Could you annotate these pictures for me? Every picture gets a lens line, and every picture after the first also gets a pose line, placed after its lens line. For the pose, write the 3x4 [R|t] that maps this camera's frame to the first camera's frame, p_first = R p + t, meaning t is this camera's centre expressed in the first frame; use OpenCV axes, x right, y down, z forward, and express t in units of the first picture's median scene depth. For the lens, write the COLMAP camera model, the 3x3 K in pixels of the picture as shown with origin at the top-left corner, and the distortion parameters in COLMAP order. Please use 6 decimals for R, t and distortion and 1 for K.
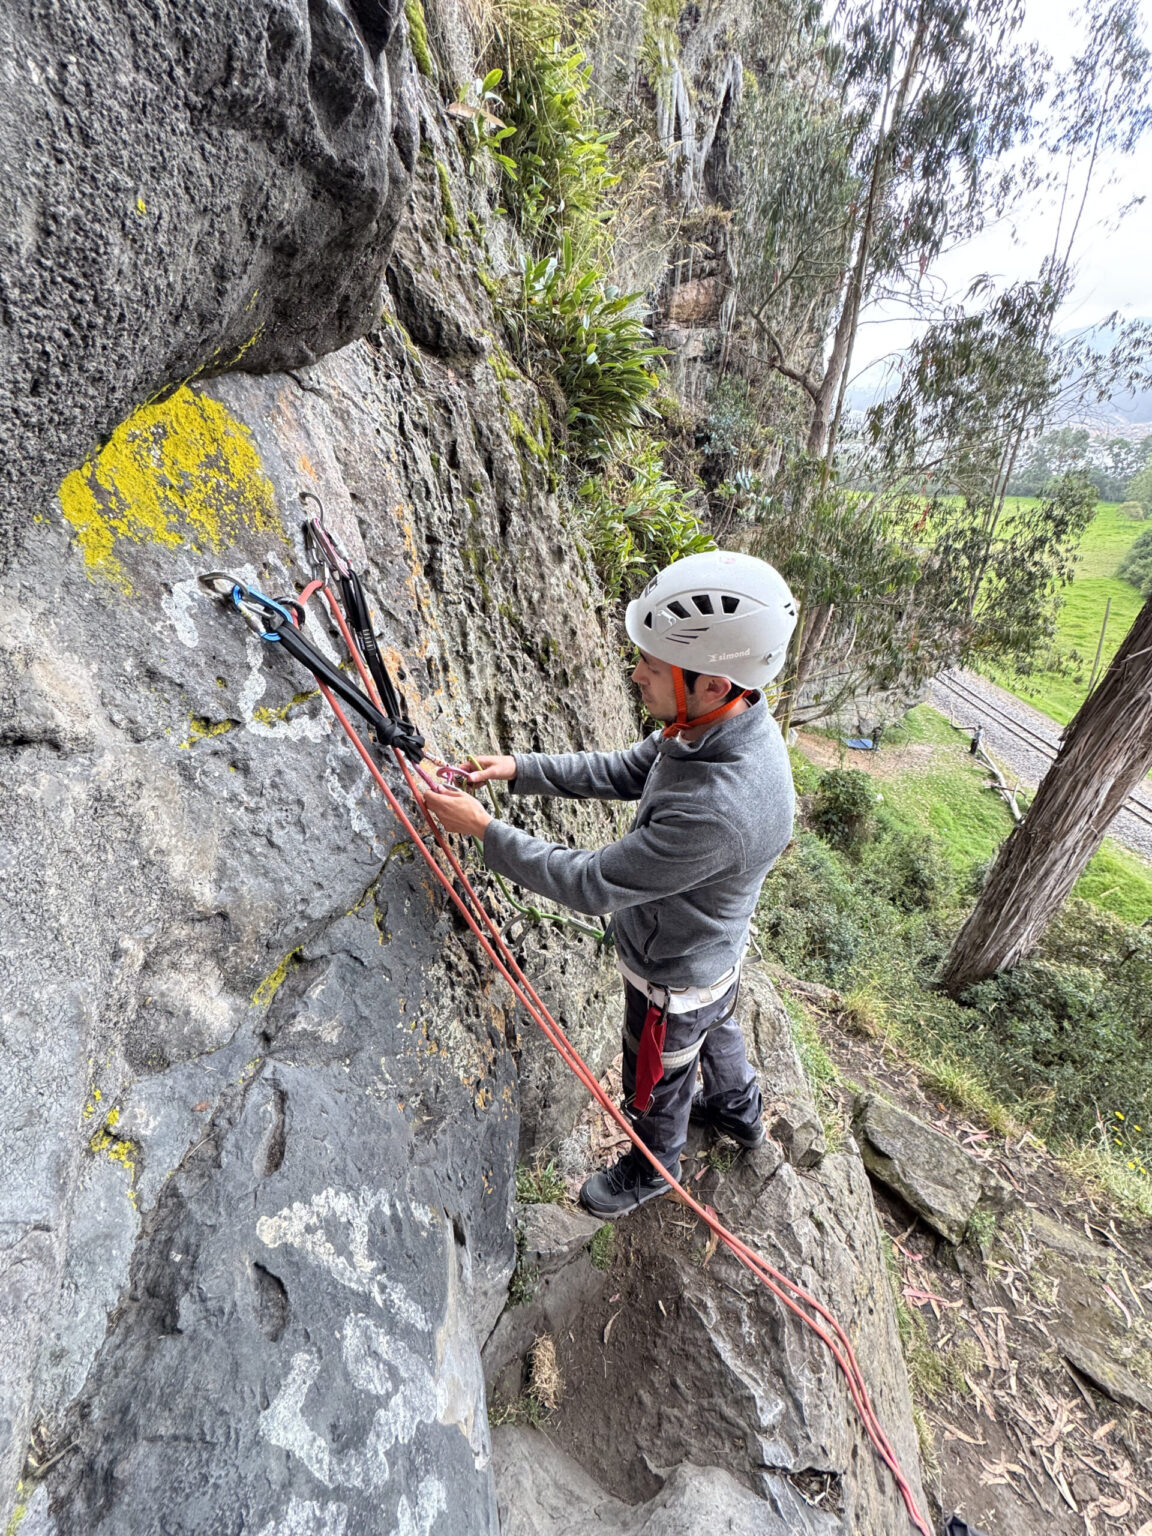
lens RADIAL K [[609.5, 0, 574.2], [0, 609.5, 768.7], [0, 0, 1]] dist [-0.001830, 0.000360]
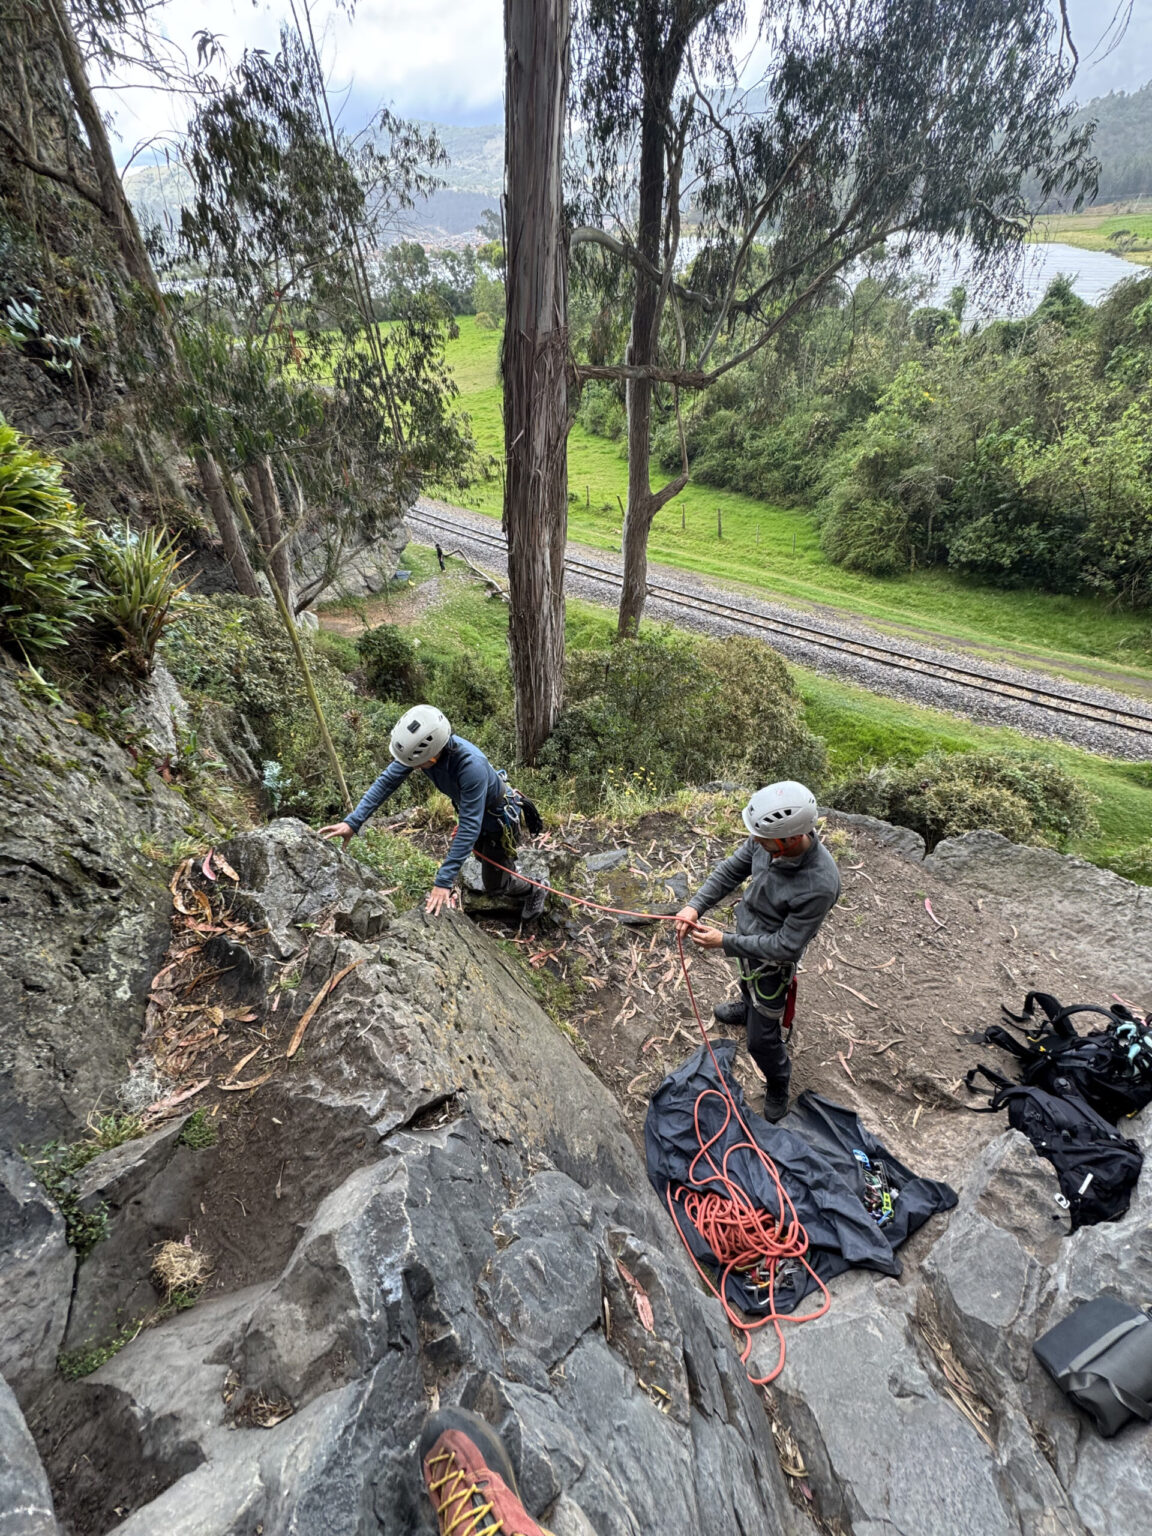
lens RADIAL K [[609.5, 0, 574.2], [0, 609.5, 768.7], [0, 0, 1]] dist [-0.001830, 0.000360]
pose [[0.677826, -0.510253, 0.529333, 0.235018], [0.400702, 0.860022, 0.315912, 0.230843], [-0.616433, -0.002028, 0.787405, -0.127782]]
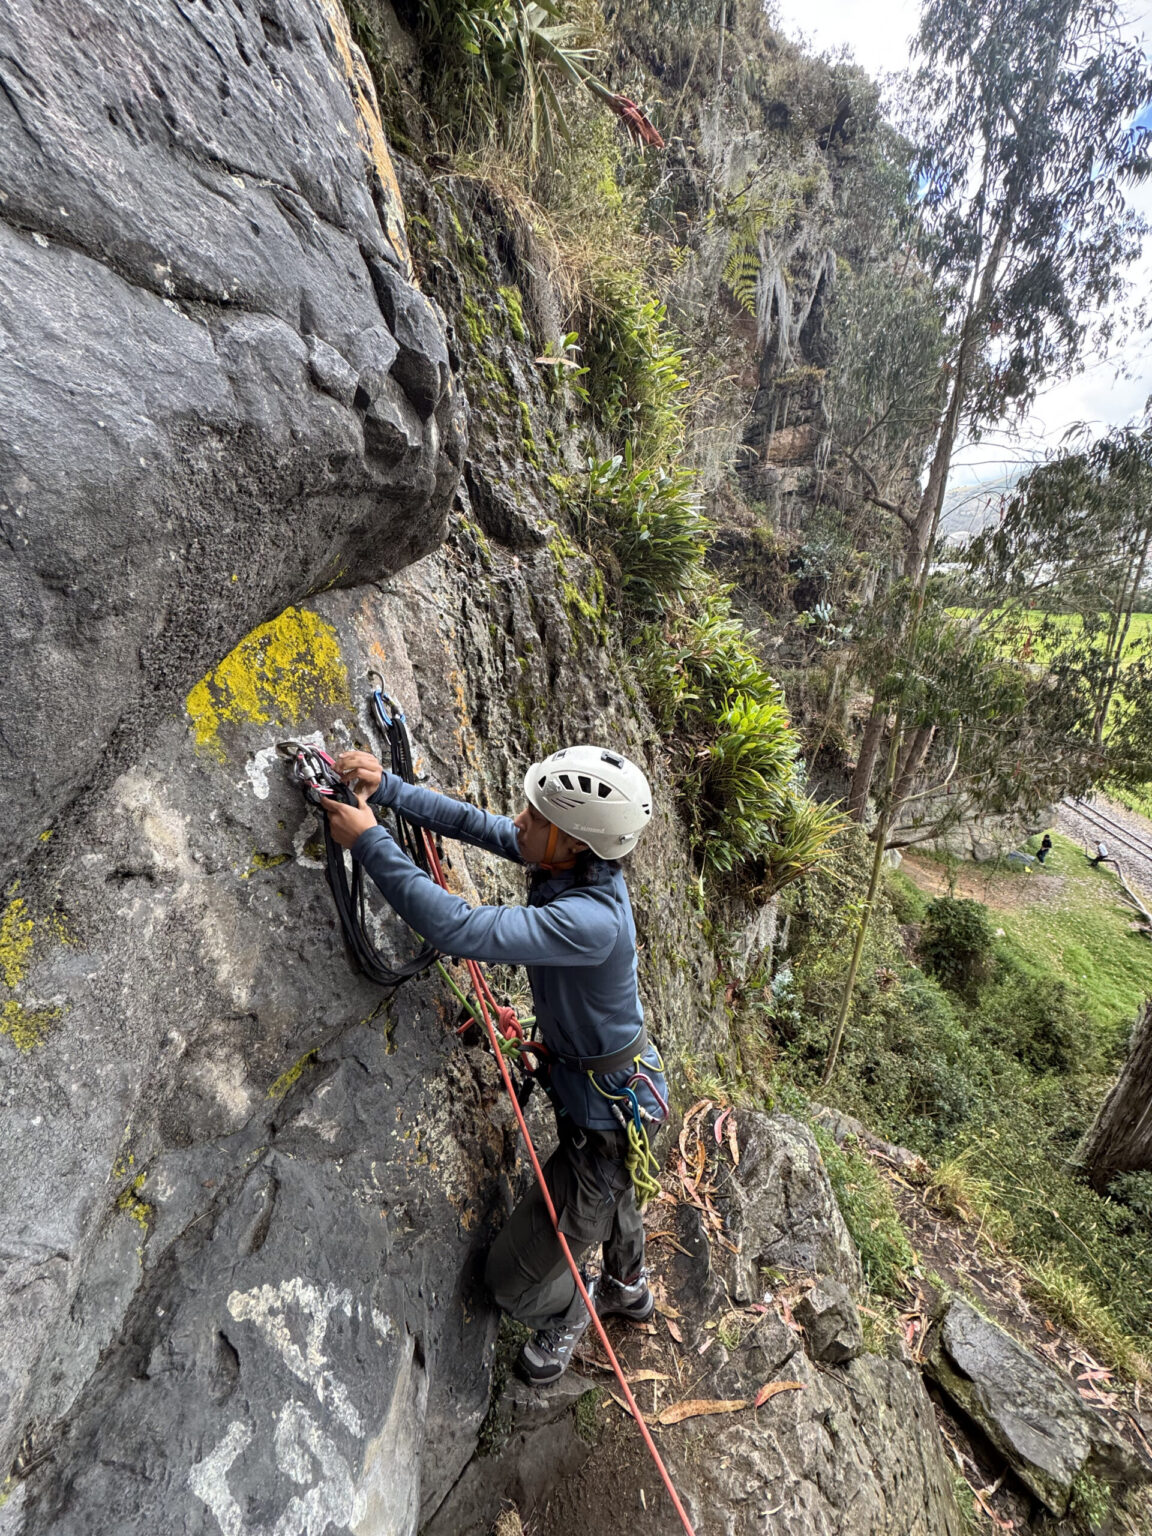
lens RADIAL K [[609.5, 0, 574.2], [0, 609.5, 768.7], [0, 0, 1]] dist [-0.001830, 0.000360]
pose [[0.987527, 0.042712, -0.151547, 0.127626], [-0.067421, 0.984507, -0.161865, -0.053944], [0.142286, 0.170064, 0.975107, -0.107566]]
